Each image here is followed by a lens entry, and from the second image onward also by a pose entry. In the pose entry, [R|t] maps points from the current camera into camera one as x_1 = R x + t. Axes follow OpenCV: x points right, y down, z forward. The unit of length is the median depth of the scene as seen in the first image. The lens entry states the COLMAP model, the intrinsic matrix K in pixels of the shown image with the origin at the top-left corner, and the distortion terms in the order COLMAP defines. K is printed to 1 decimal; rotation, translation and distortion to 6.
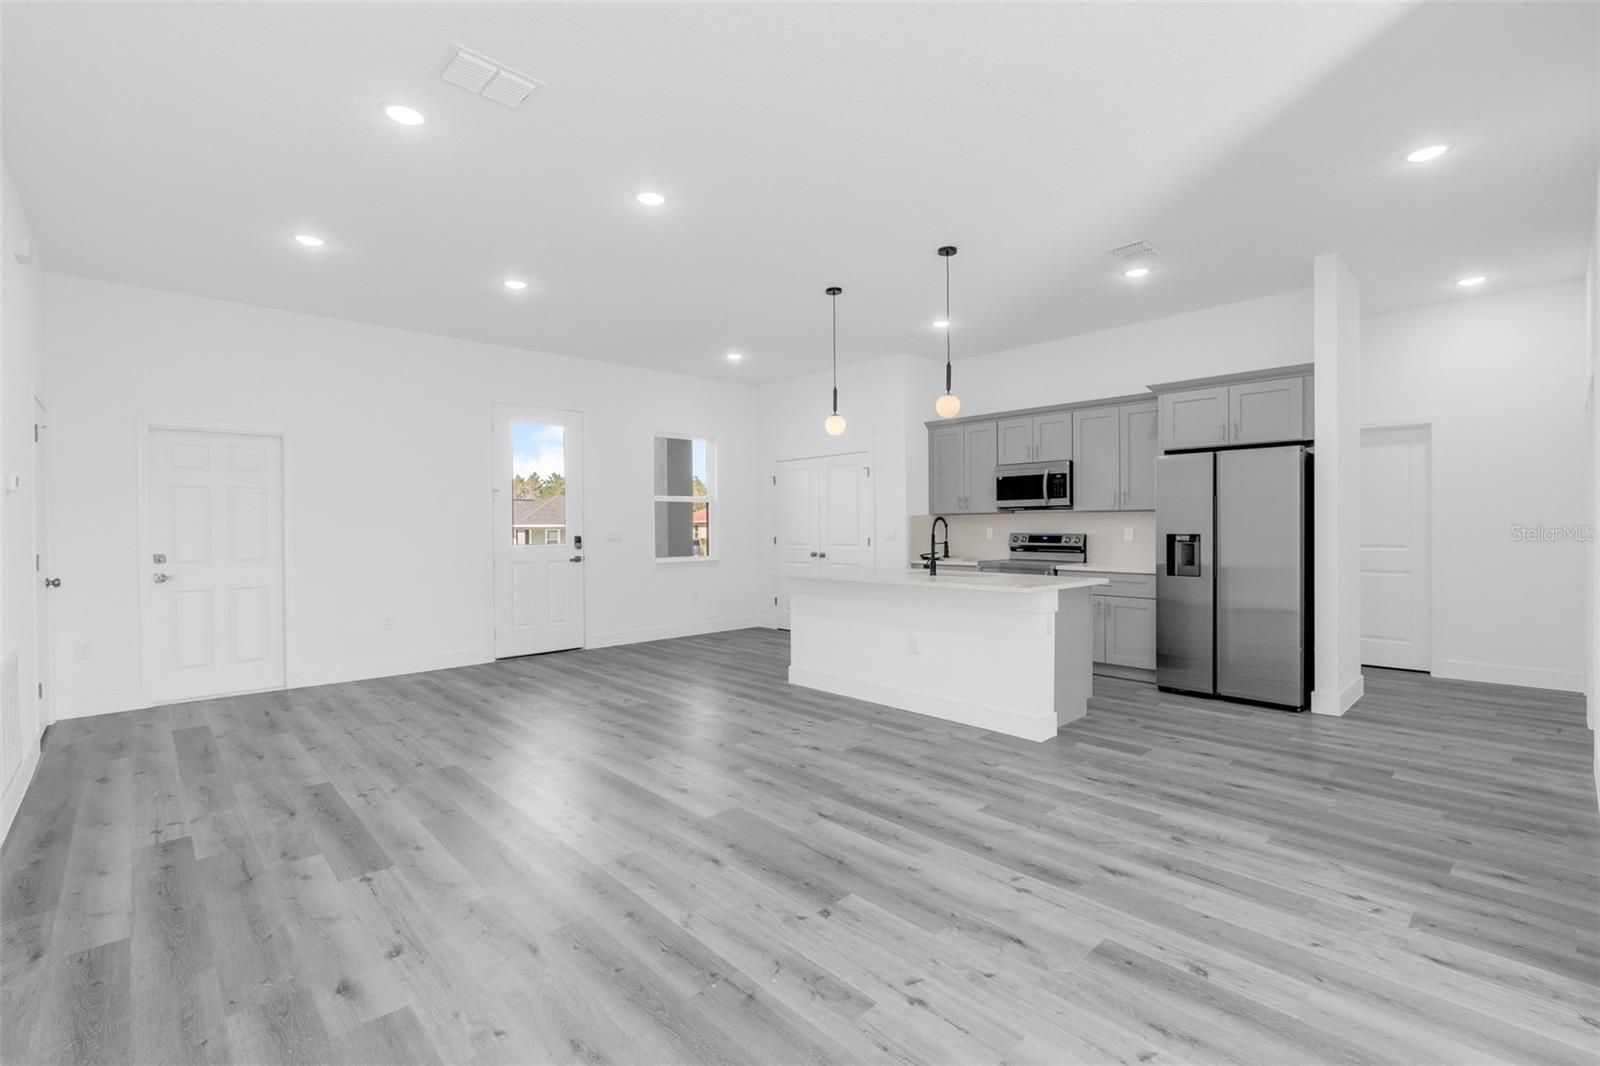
lens RADIAL K [[712.6, 0, 797.5], [0, 712.6, 532.8], [0, 0, 1]] dist [-0.009846, 0.003695]
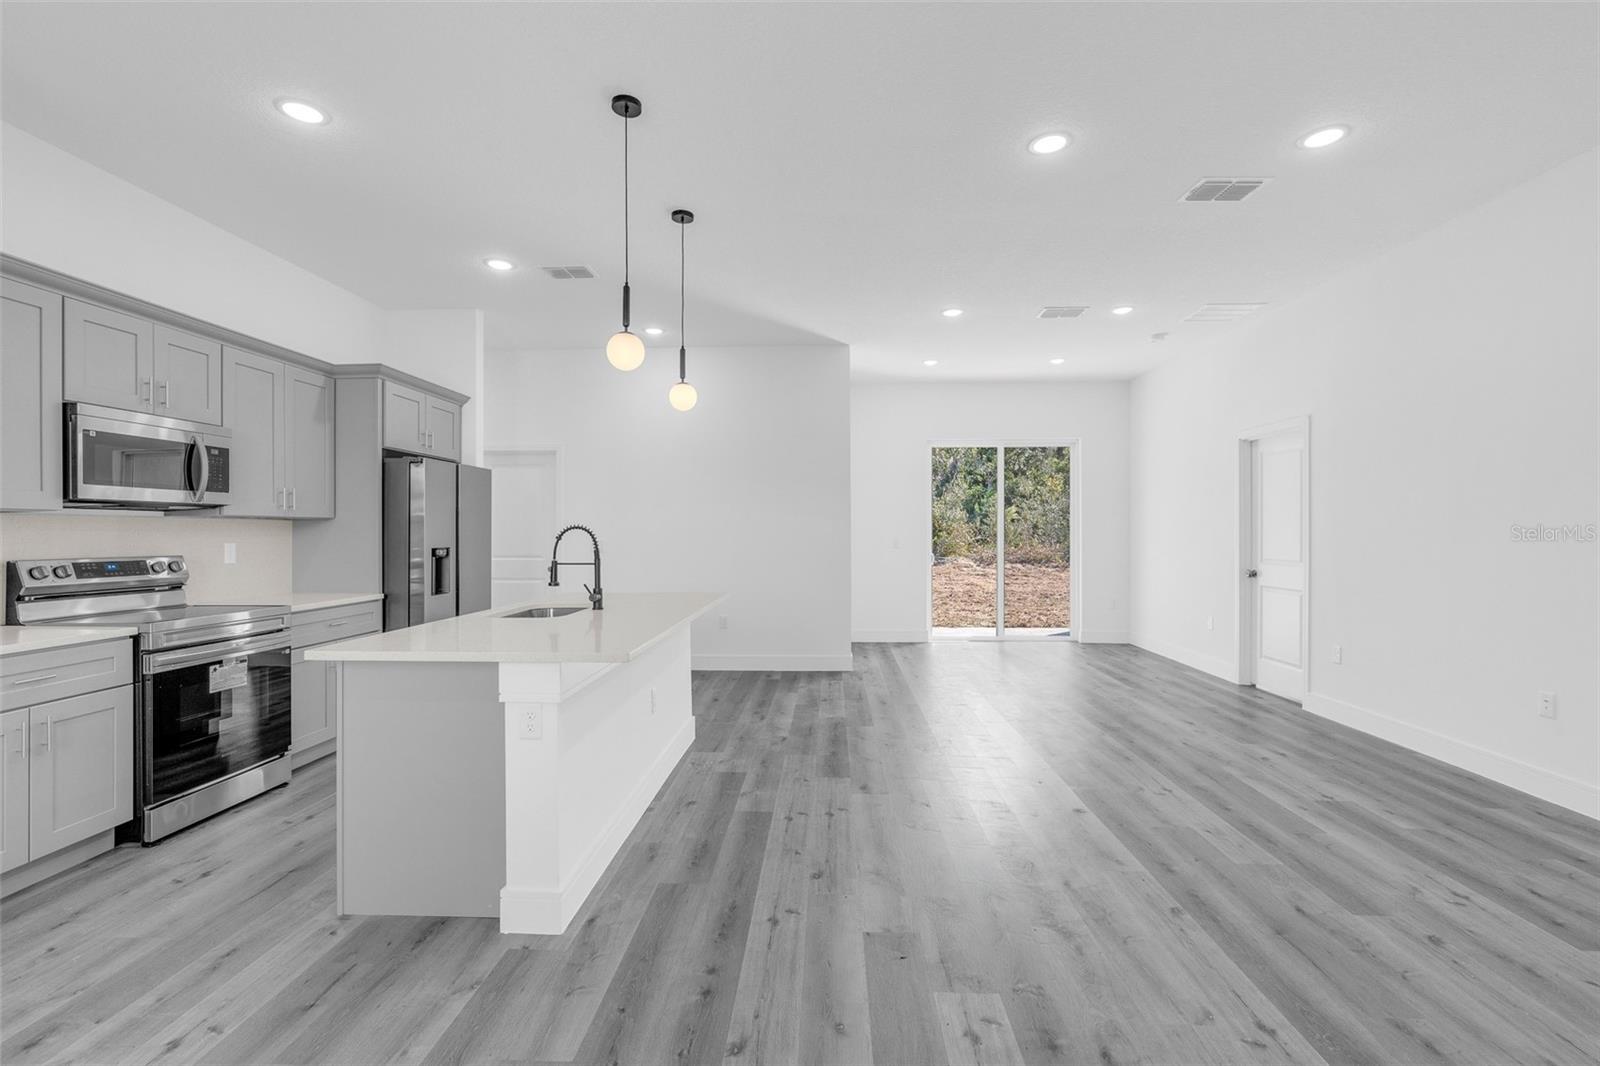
lens RADIAL K [[712.6, 0, 796.6], [0, 712.6, 531.8], [0, 0, 1]] dist [-0.009846, 0.003695]
pose [[-0.697823, 0.008829, 0.716216, -0.610748], [0.014775, 0.999889, 0.002069, -0.019697], [-0.716118, 0.012026, -0.697876, 1.853348]]
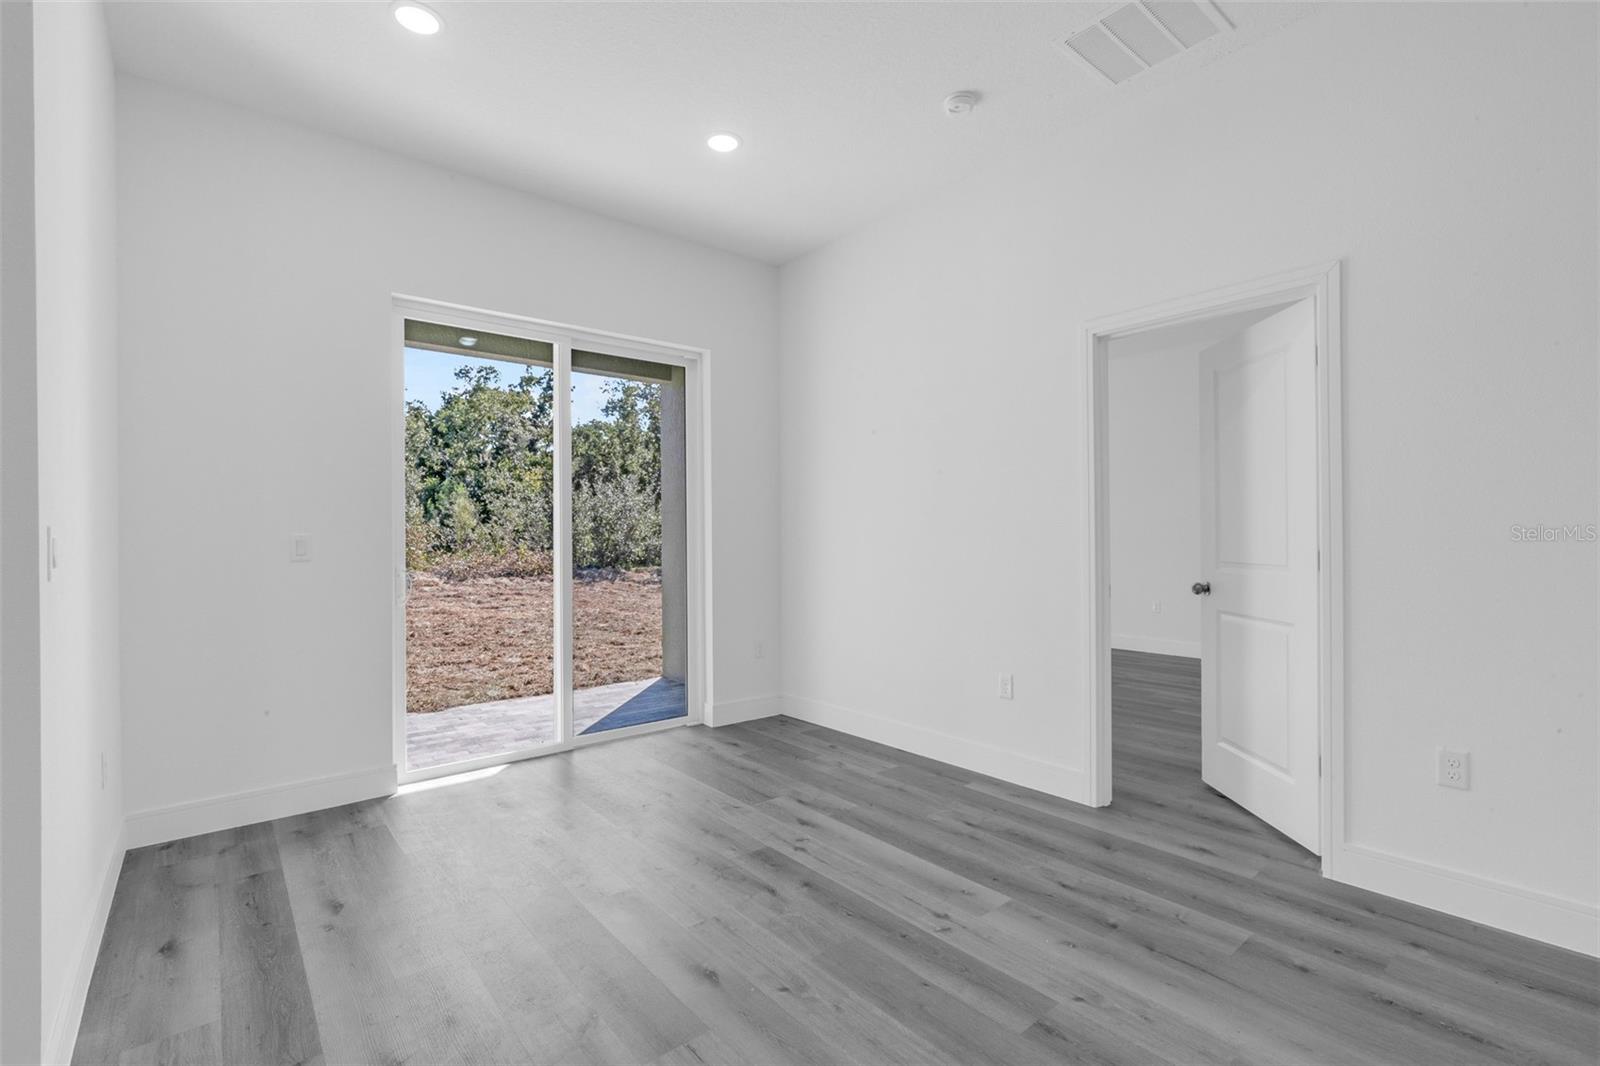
lens RADIAL K [[712.6, 0, 794.7], [0, 712.6, 537.0], [0, 0, 1]] dist [-0.009846, 0.003695]
pose [[-0.998132, 0.015468, 0.059103, 0.154431], [0.016099, 0.999818, 0.010213, 0.012961], [-0.058935, 0.011145, -0.998200, 0.852931]]
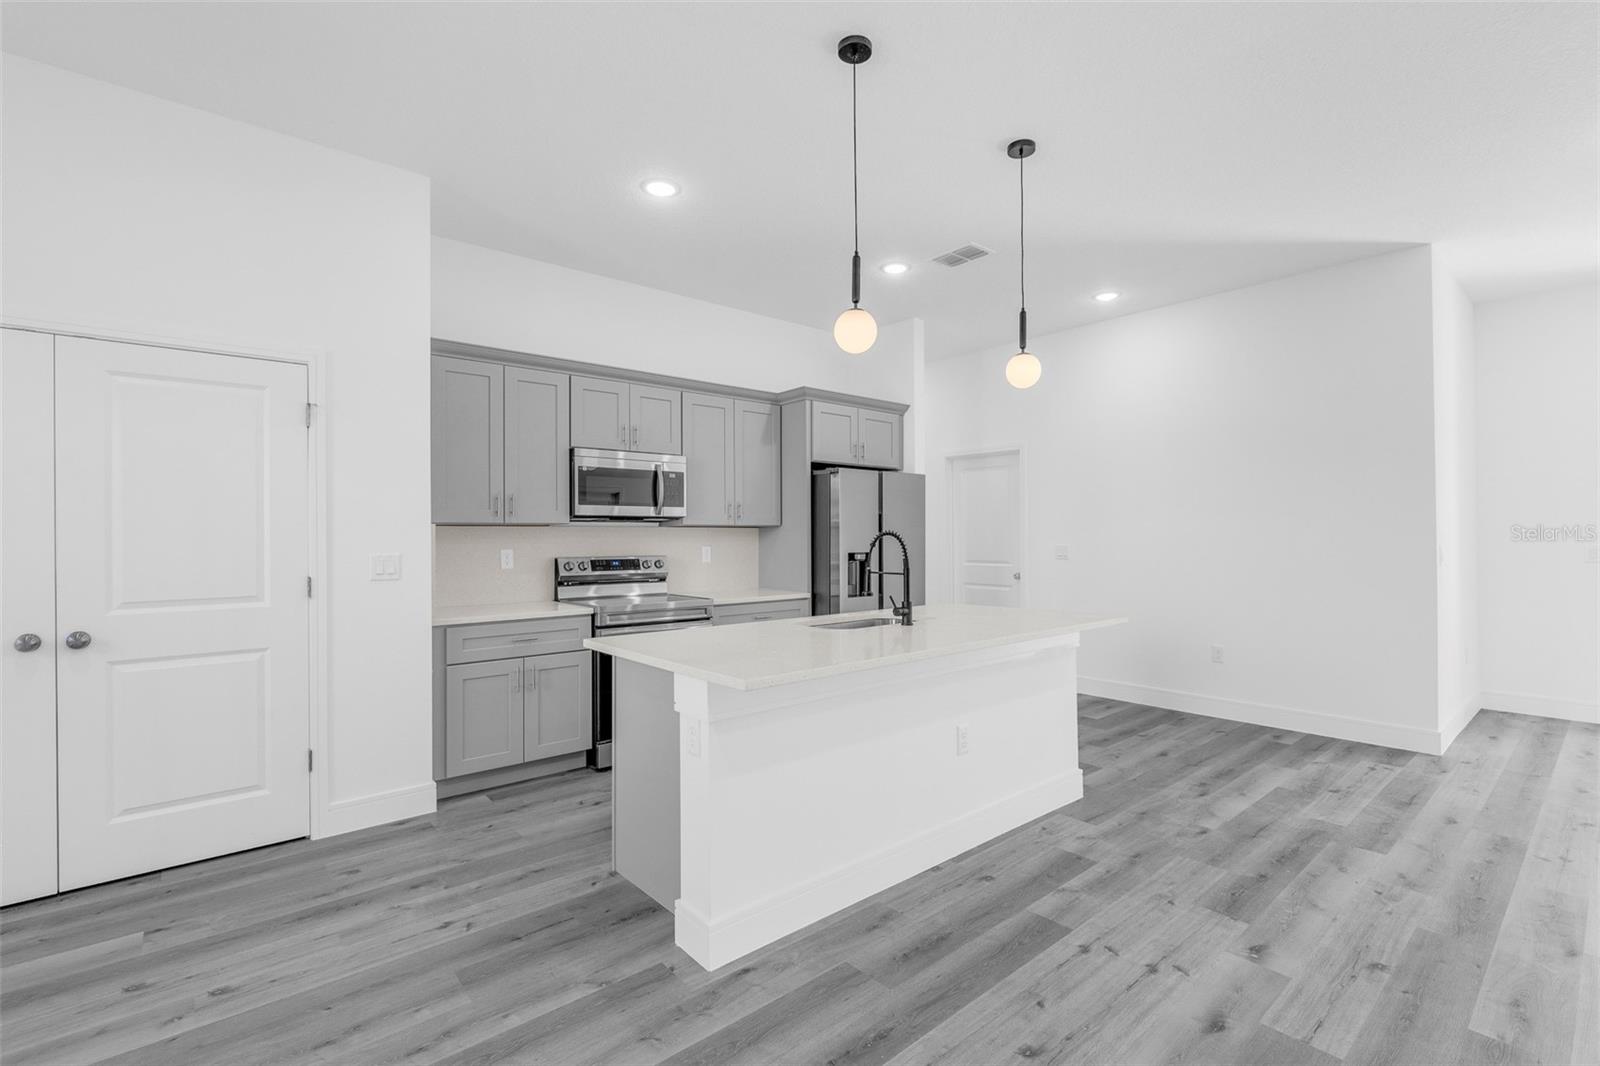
lens RADIAL K [[712.6, 0, 799.5], [0, 712.6, 531.4], [0, 0, 1]] dist [-0.009846, 0.003695]
pose [[0.045961, 0.014745, 0.998834, -0.599953], [0.014534, 0.999775, -0.015428, -0.018319], [-0.998838, 0.015226, 0.045736, 1.466113]]
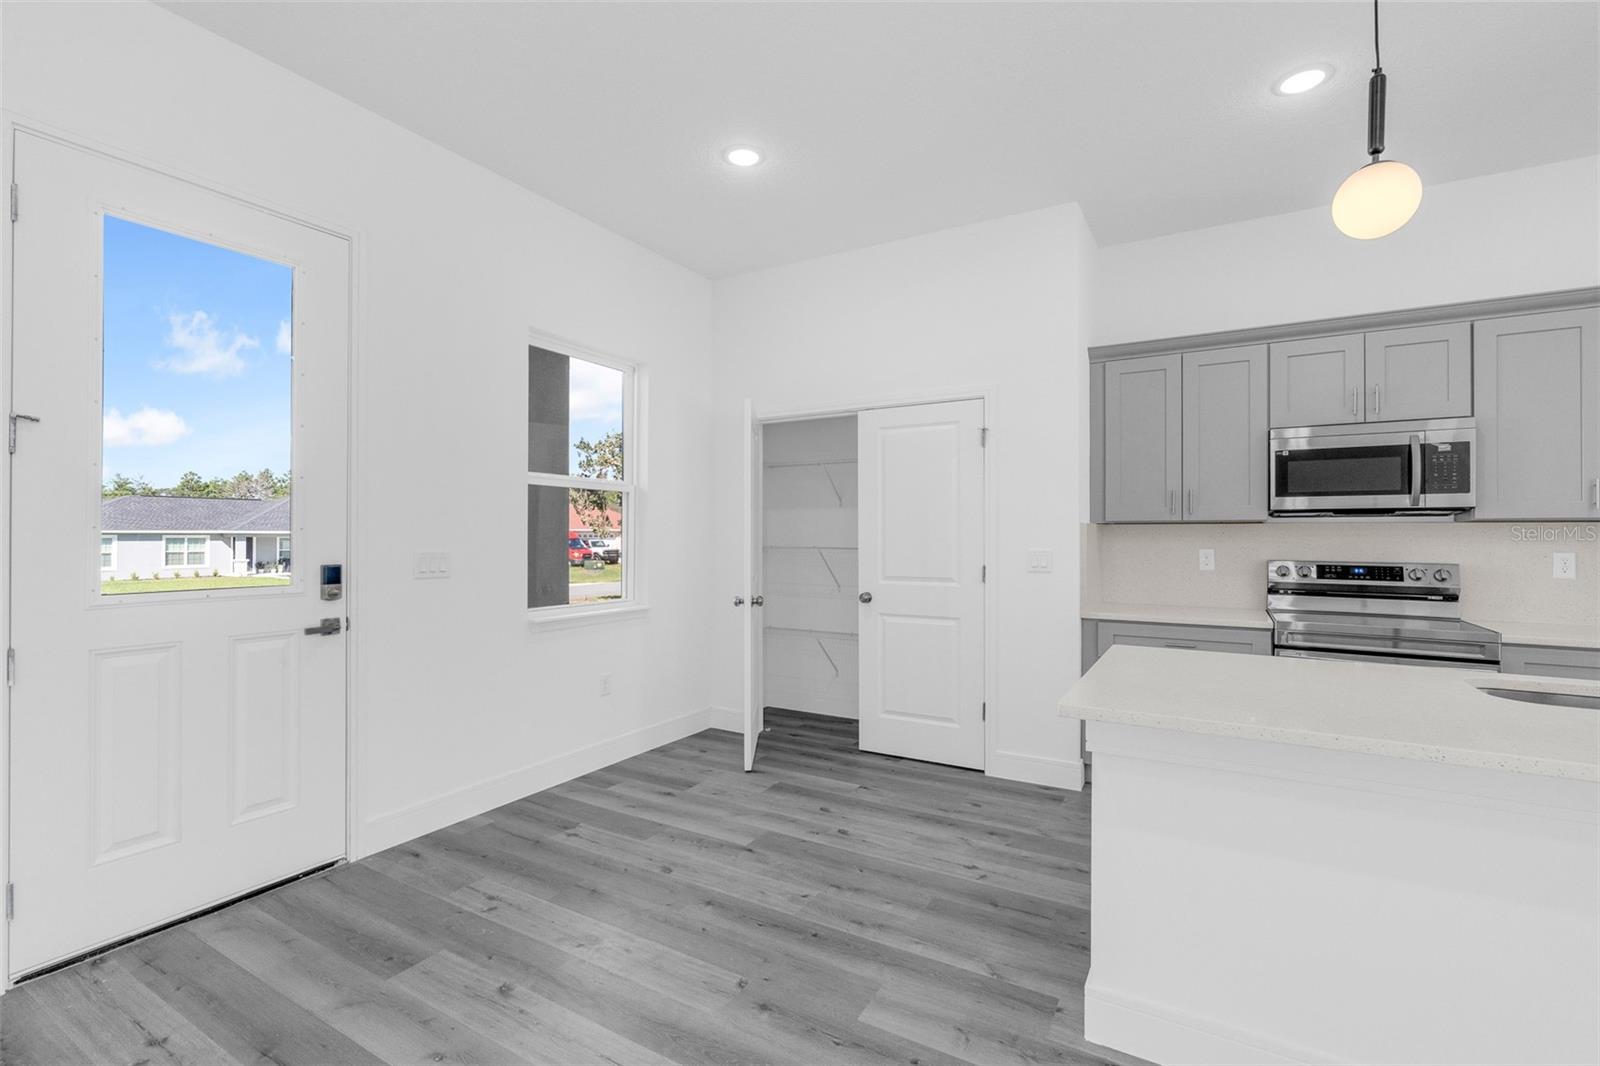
lens RADIAL K [[712.6, 0, 795.5], [0, 712.6, 530.4], [0, 0, 1]] dist [-0.009846, 0.003695]
pose [[0.958793, 0.012935, 0.283810, -0.361247], [-0.007748, 0.999782, -0.019393, -0.016198], [-0.283999, 0.016395, 0.958684, 1.144693]]
